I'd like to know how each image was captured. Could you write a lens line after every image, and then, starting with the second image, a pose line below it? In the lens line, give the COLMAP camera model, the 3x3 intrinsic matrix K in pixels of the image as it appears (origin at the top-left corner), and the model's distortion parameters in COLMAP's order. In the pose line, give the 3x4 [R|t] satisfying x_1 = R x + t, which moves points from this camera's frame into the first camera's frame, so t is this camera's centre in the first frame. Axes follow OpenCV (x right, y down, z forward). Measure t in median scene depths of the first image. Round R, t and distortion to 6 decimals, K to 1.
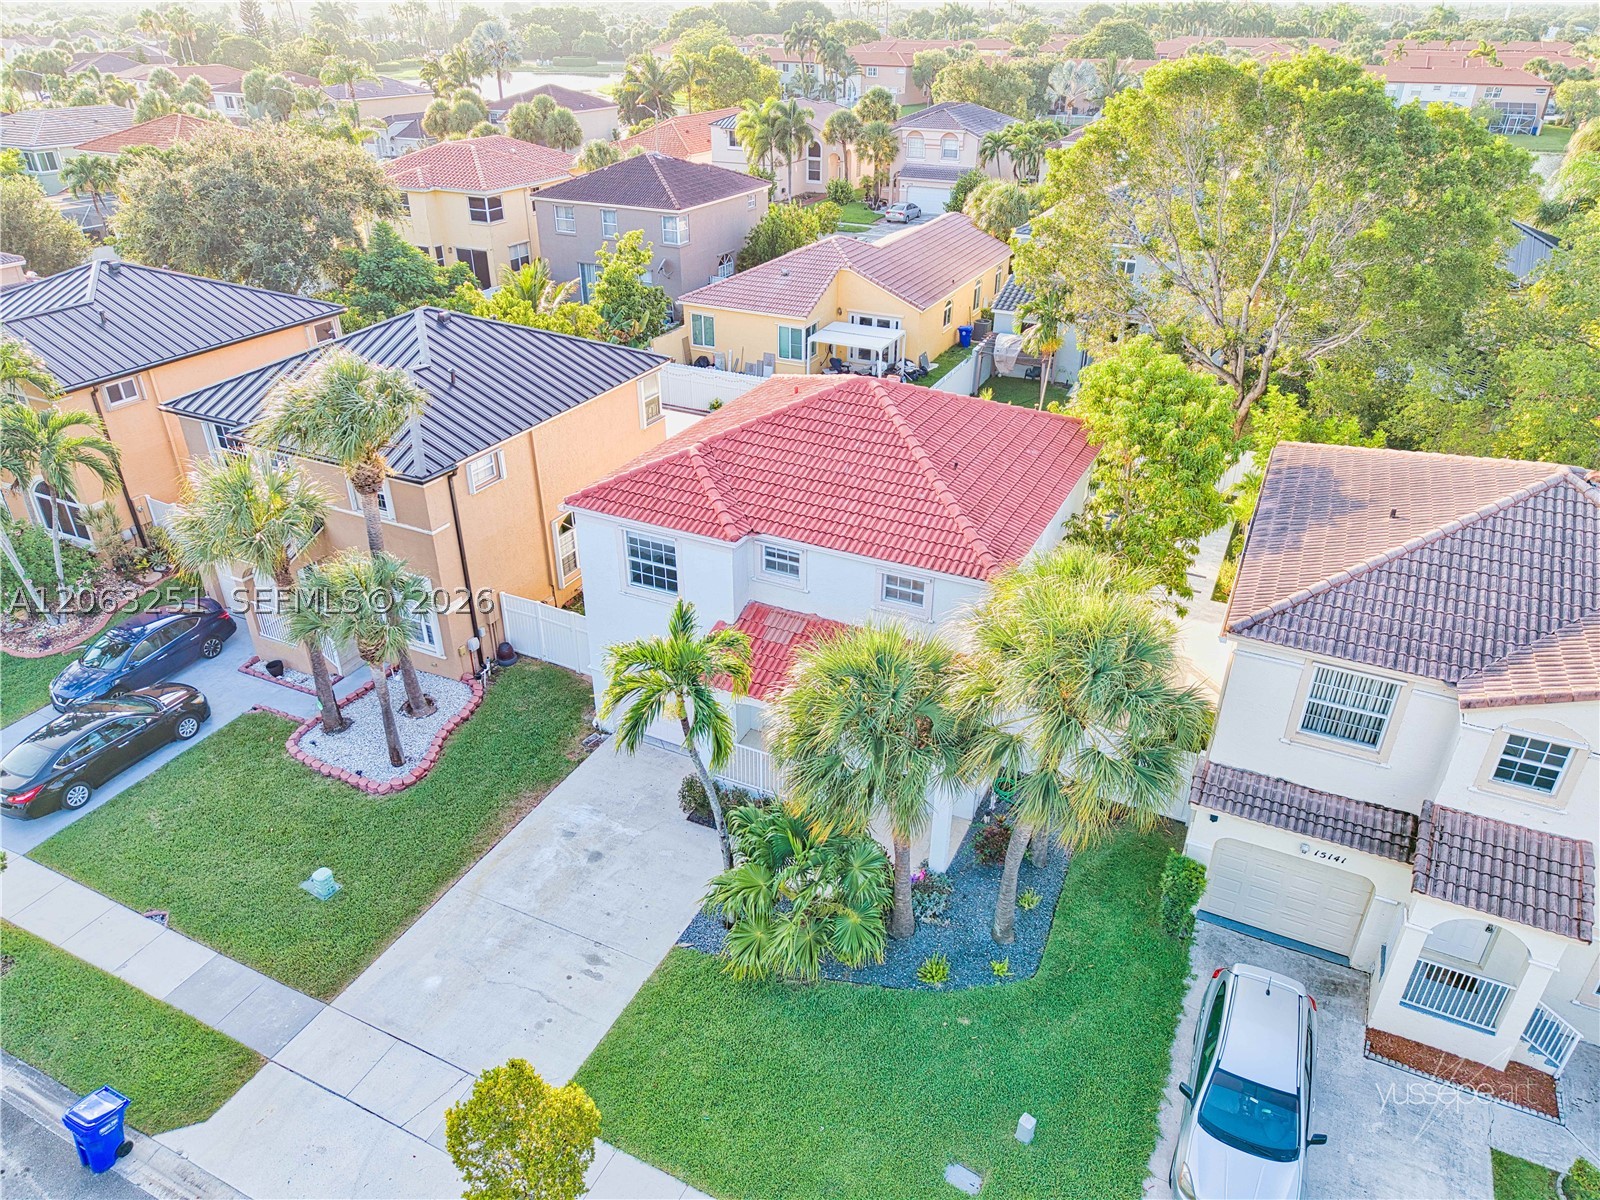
lens RADIAL K [[1062.6, 0, 806.7], [0, 1062.6, 603.5], [0, 0, 1]] dist [0.028935, -0.021551]
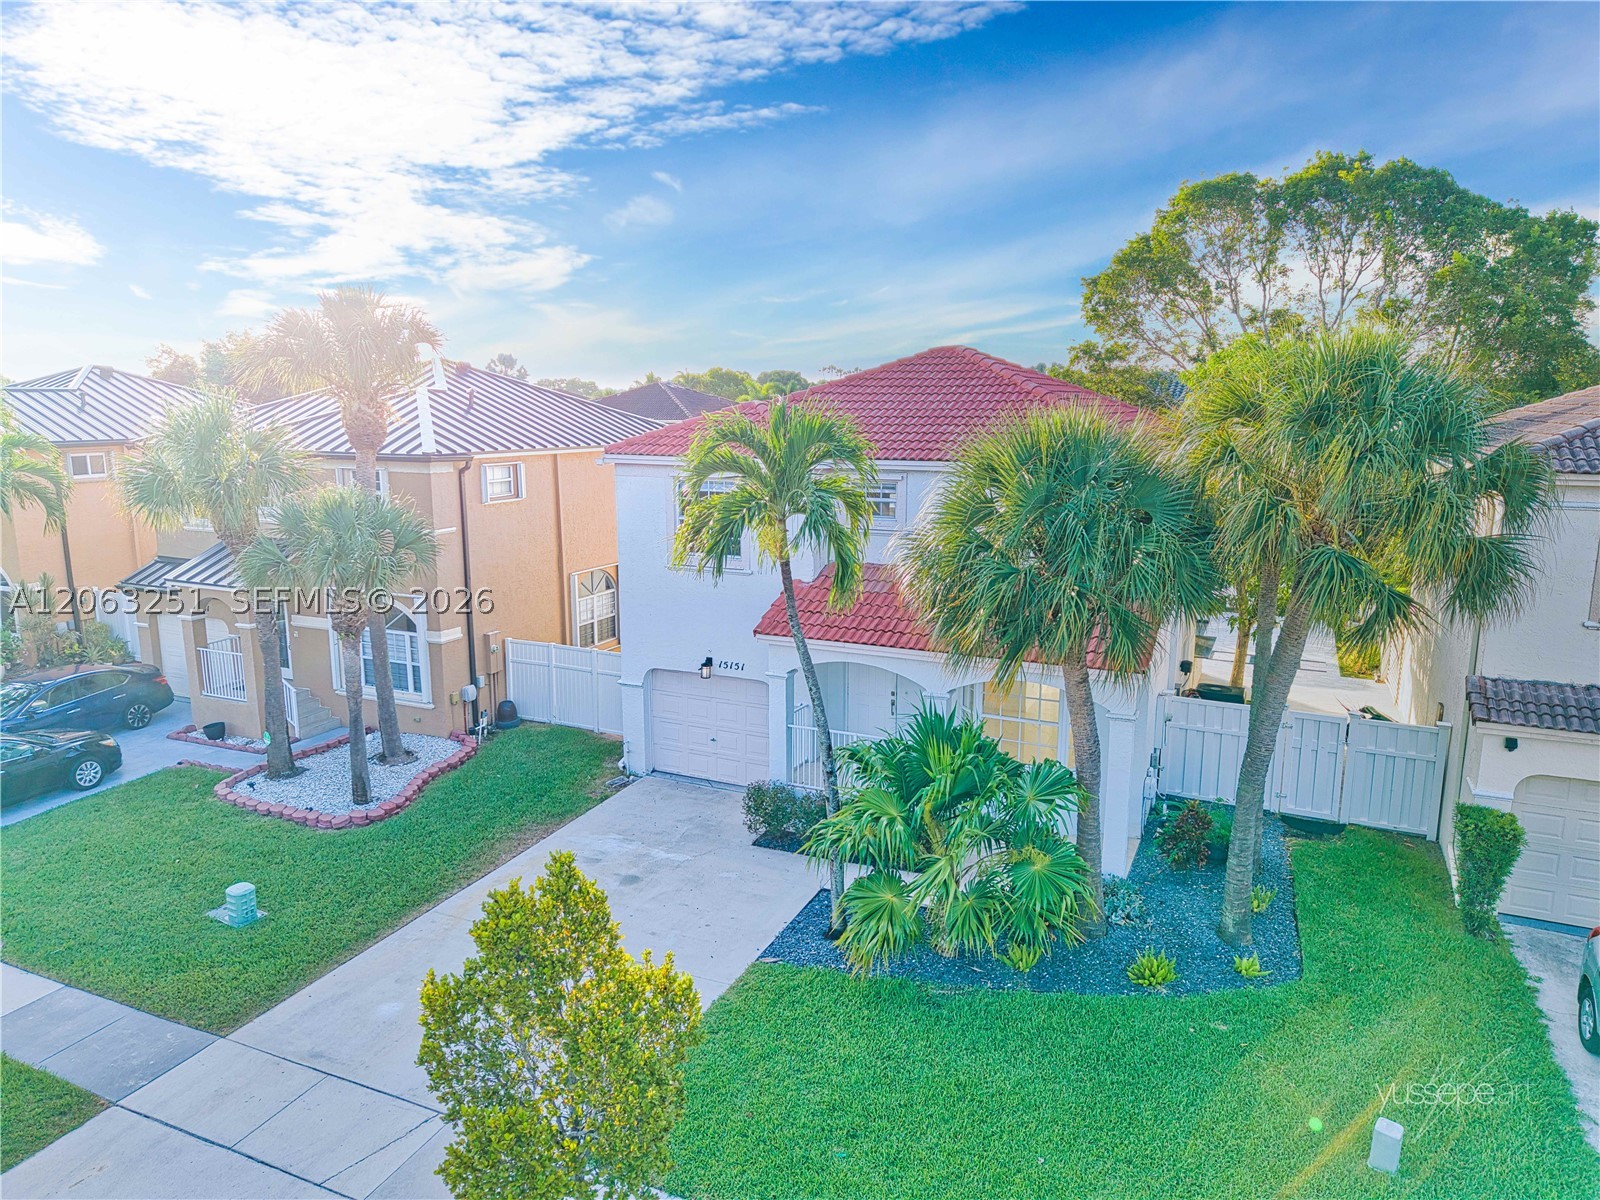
lens RADIAL K [[1062.6, 0, 806.7], [0, 1062.6, 603.5], [0, 0, 1]] dist [0.028935, -0.021551]
pose [[0.999650, -0.013178, 0.022961, -0.084588], [0.019714, 0.949418, -0.313396, 0.259664], [-0.017670, 0.313739, 0.949345, 0.234983]]
